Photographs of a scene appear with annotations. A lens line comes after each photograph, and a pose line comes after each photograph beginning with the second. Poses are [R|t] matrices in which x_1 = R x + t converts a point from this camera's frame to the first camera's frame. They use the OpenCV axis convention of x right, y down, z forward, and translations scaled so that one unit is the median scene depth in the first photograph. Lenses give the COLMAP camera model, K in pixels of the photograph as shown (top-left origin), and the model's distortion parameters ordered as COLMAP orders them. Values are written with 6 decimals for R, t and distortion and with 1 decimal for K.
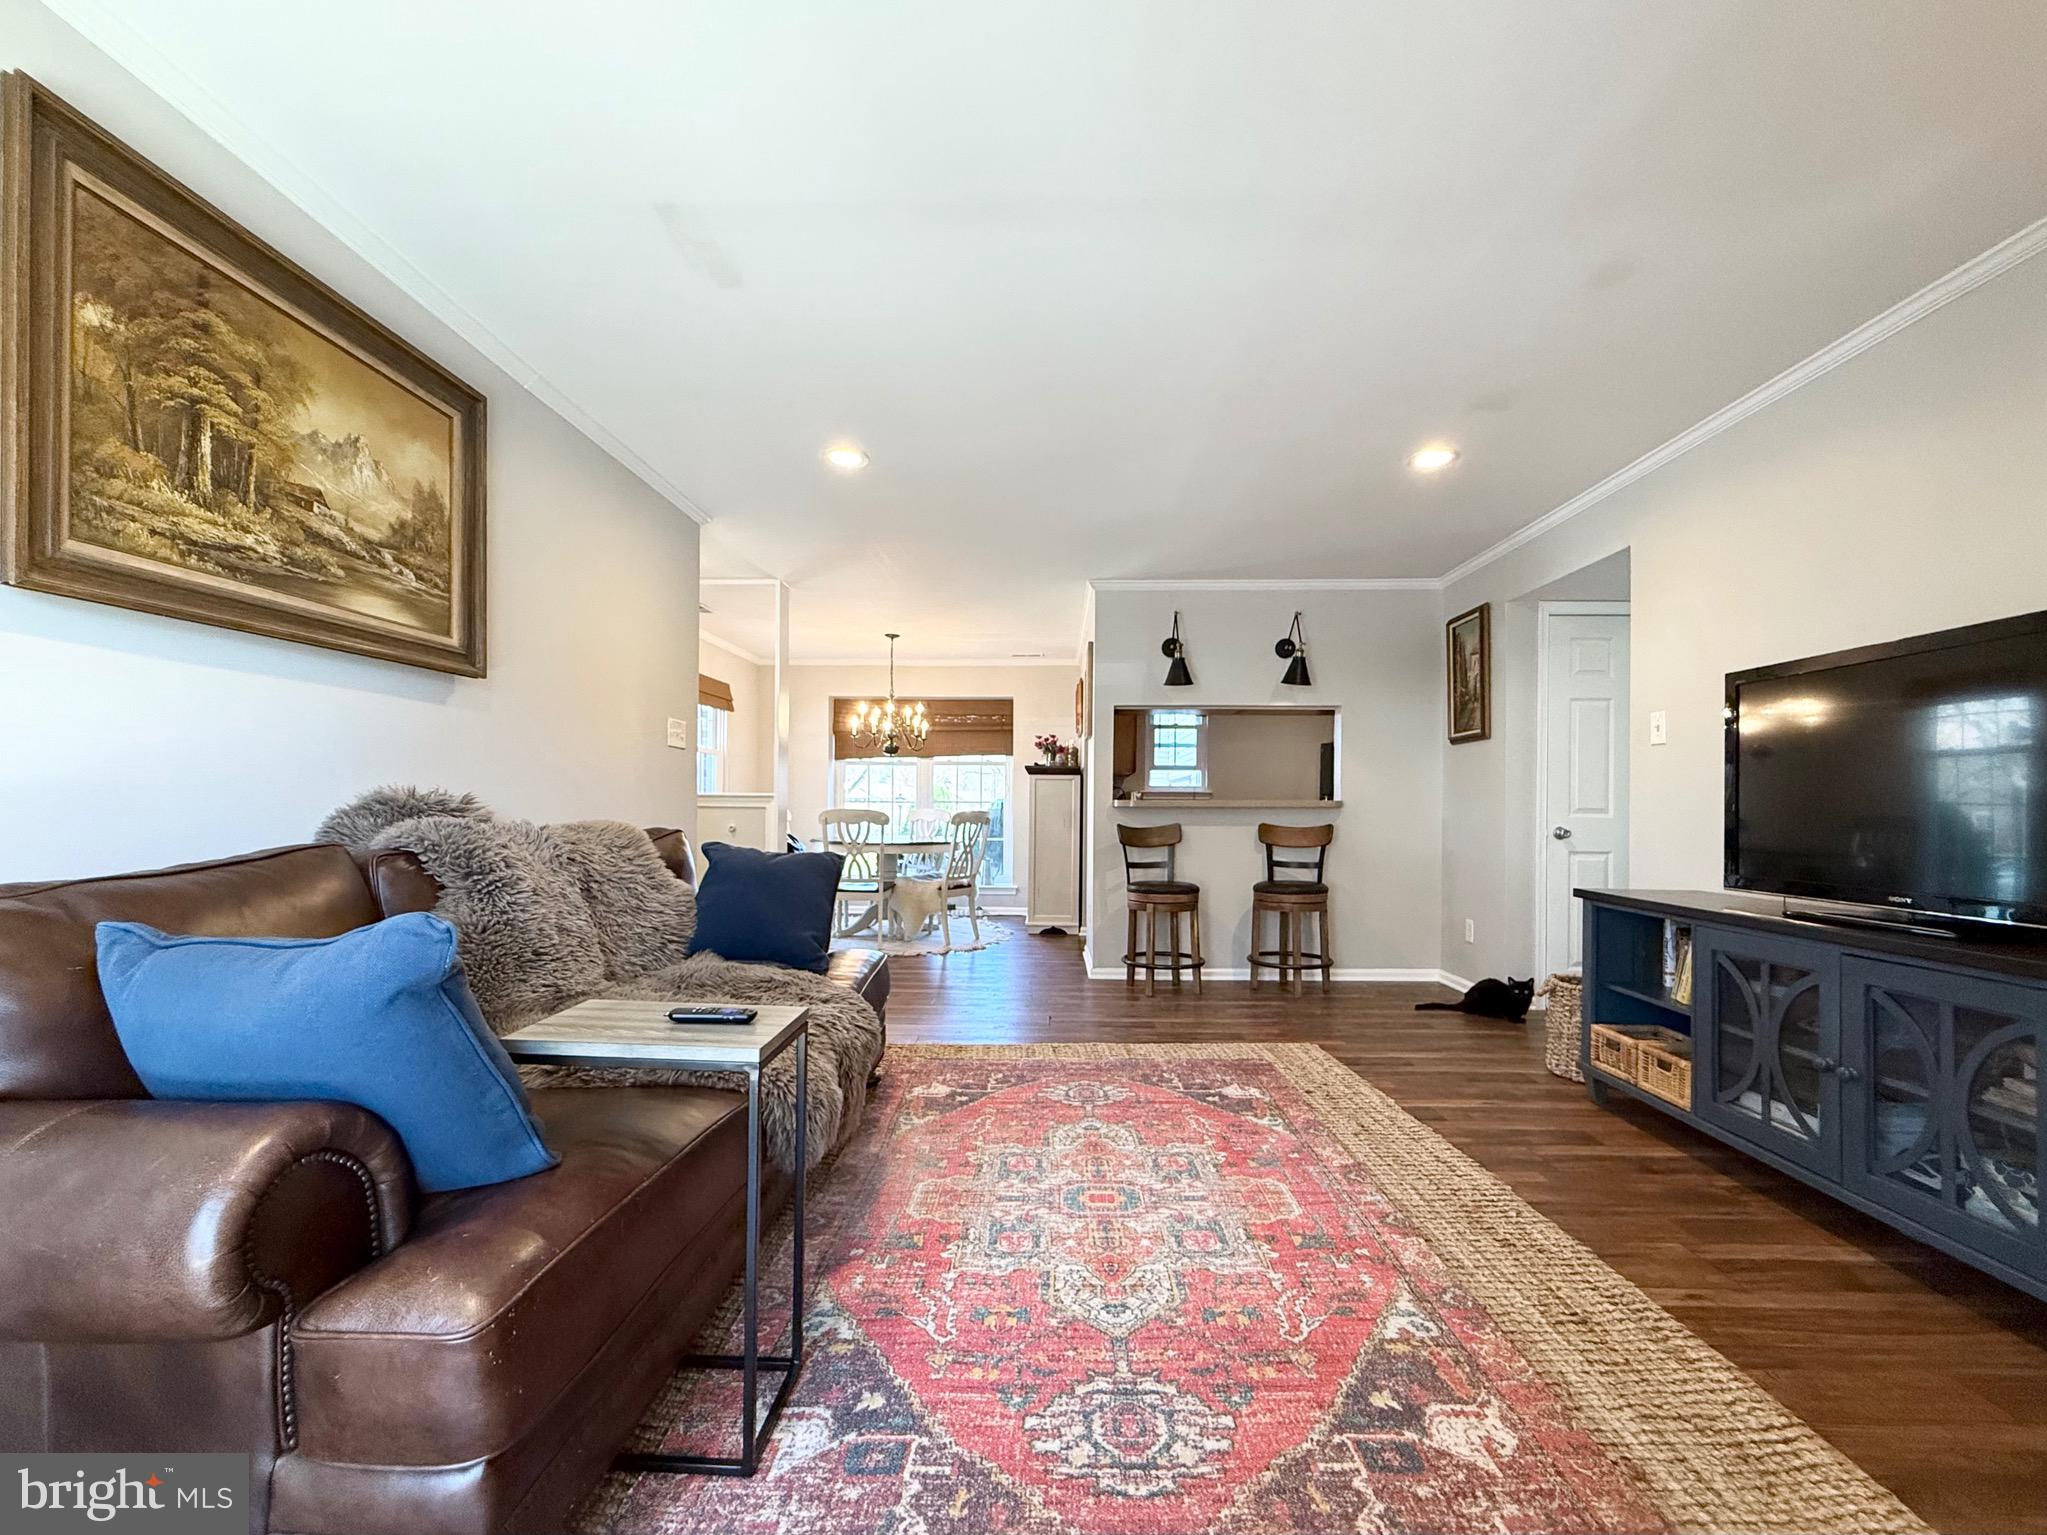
lens RADIAL K [[837.3, 0, 1008.9], [0, 837.3, 812.7], [0, 0, 1]] dist [-0.002080, 0.001575]
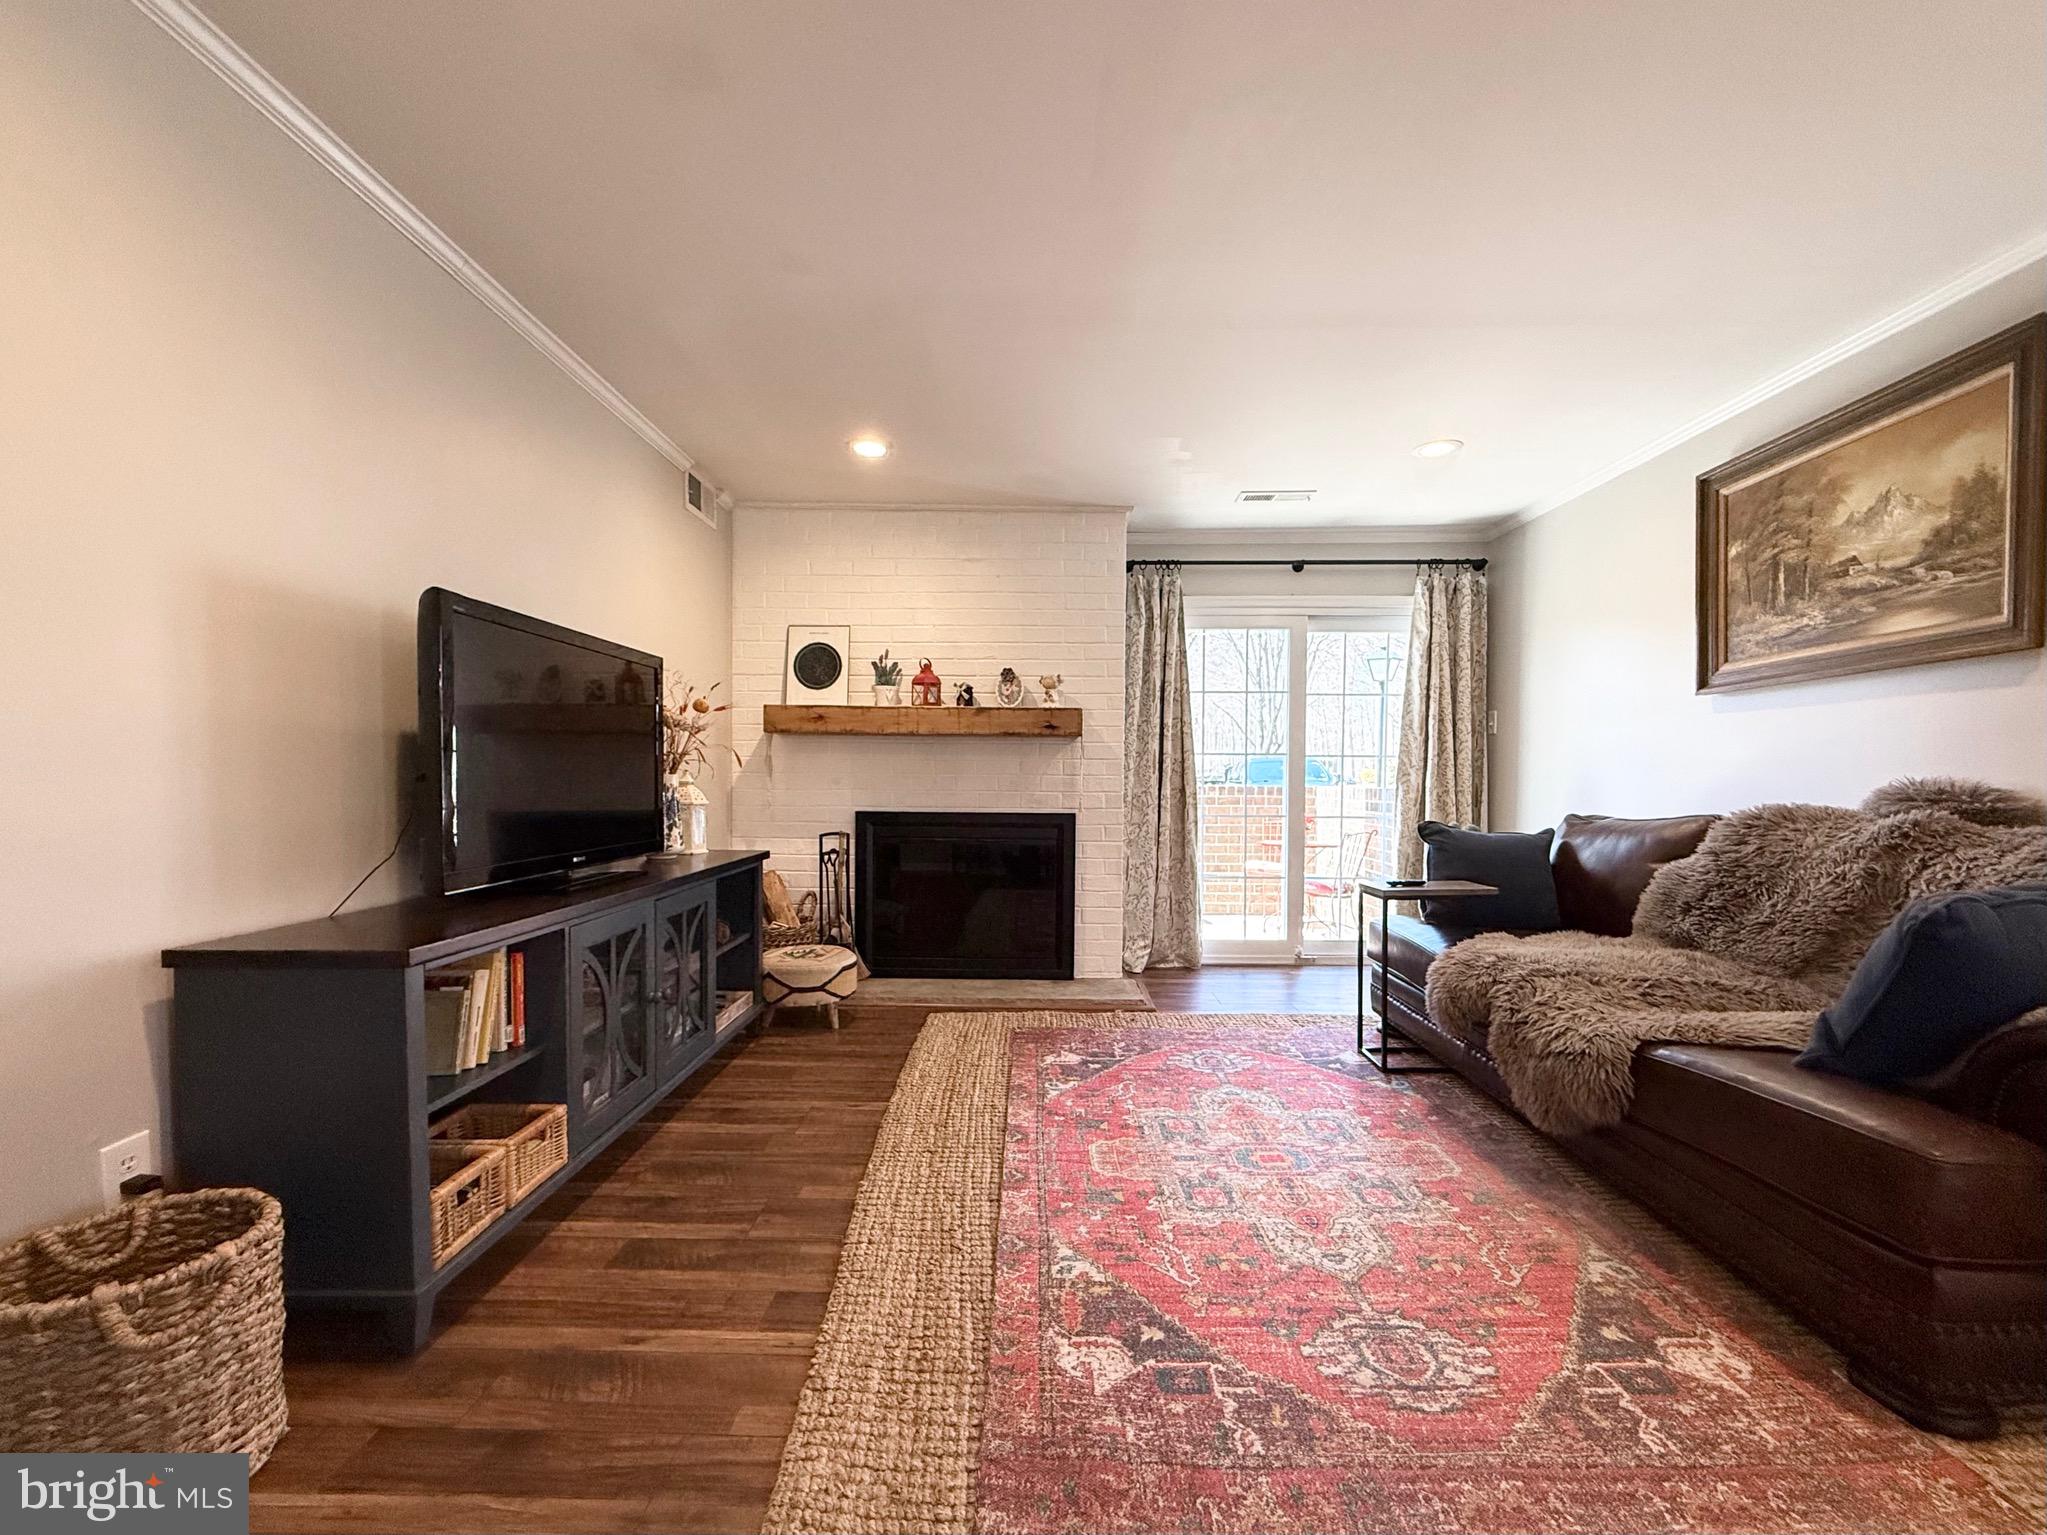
lens RADIAL K [[870.0, 0, 1043.6], [0, 870.0, 802.3], [0, 0, 1]] dist [0.007002, -0.002514]
pose [[-0.998065, -0.014599, -0.060439, 0.473233], [-0.016754, 0.999236, 0.035310, -0.021764], [0.059877, 0.036255, -0.997547, 2.070911]]
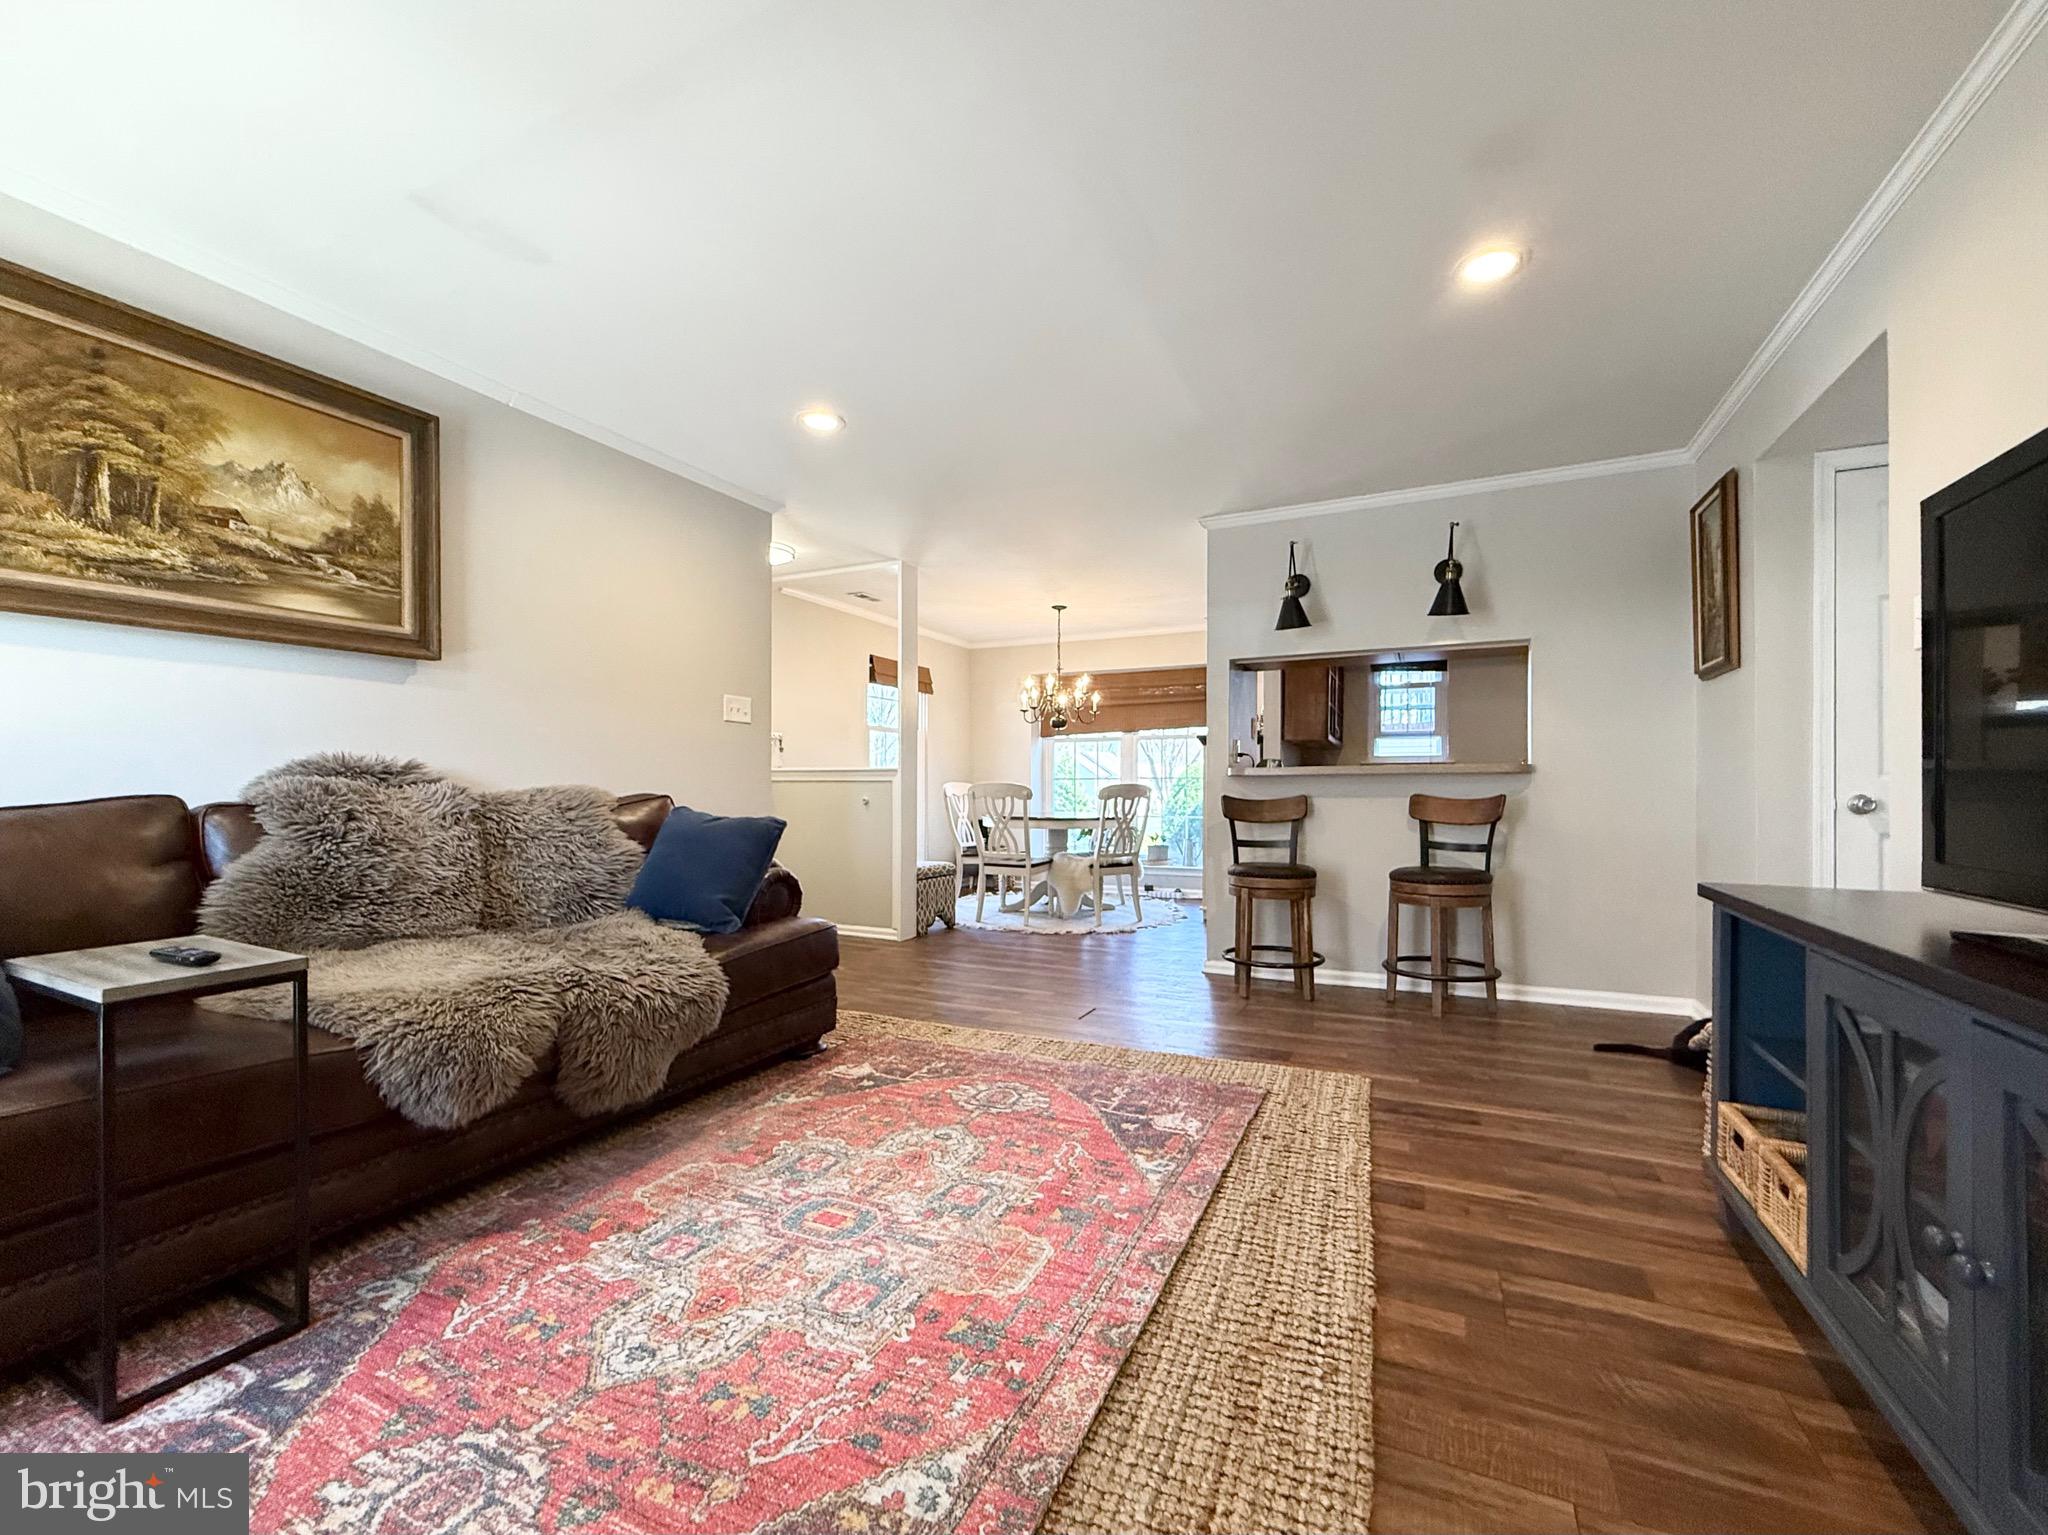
lens RADIAL K [[837.7, 0, 1010.7], [0, 837.7, 790.1], [0, 0, 1]] dist [-0.002080, 0.001575]
pose [[0.916005, -0.009059, -0.401065, 0.623088], [0.006171, 0.999945, -0.008491, 0.036656], [0.401120, 0.005303, 0.916010, 0.301854]]
